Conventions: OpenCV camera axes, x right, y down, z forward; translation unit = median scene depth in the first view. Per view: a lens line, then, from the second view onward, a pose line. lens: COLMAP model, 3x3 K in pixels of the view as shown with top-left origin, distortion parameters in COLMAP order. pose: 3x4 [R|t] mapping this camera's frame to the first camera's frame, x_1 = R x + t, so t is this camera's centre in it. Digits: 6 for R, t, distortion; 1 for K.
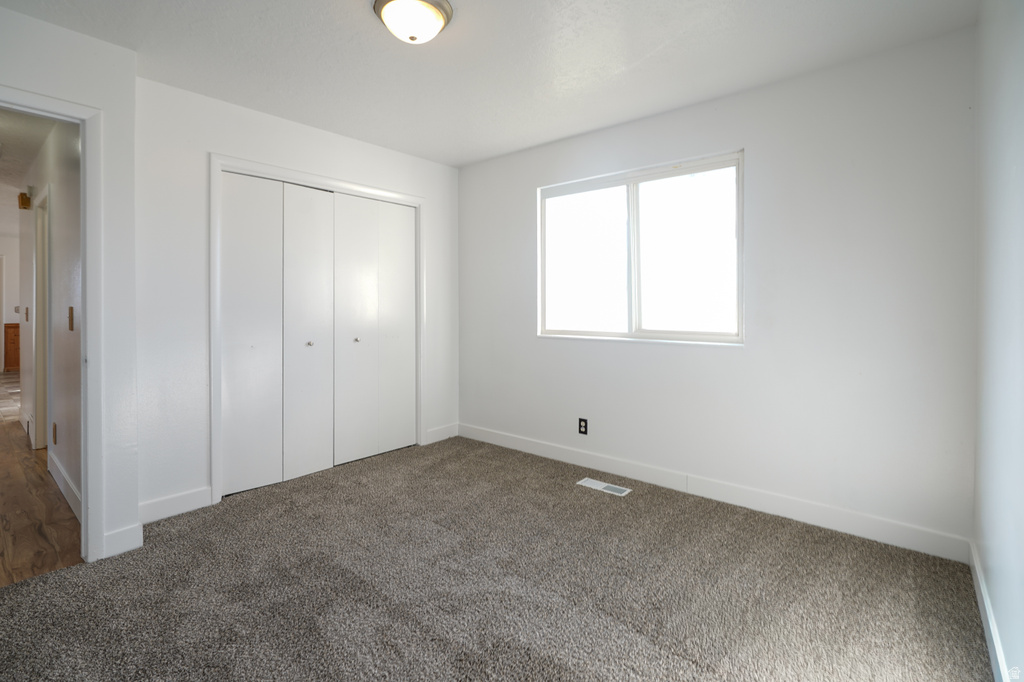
lens RADIAL K [[477.5, 0, 511.1], [0, 477.5, 315.5], [0, 0, 1]] dist [-0.001131, 0.000104]
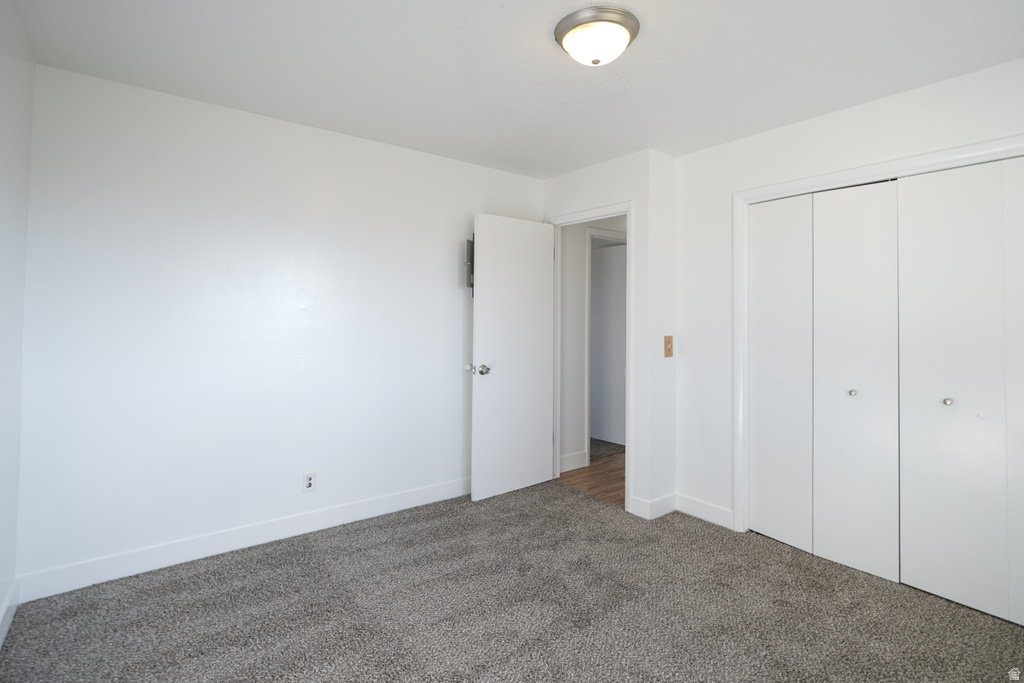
lens RADIAL K [[506.4, 0, 509.6], [0, 506.4, 314.7], [0, 0, 1]] dist [0.000494, 0.000113]
pose [[-0.214557, -0.005041, -0.976698, 0.643572], [-0.024895, 0.999690, 0.000309, -0.068830], [0.976394, 0.024381, -0.214616, 0.872326]]
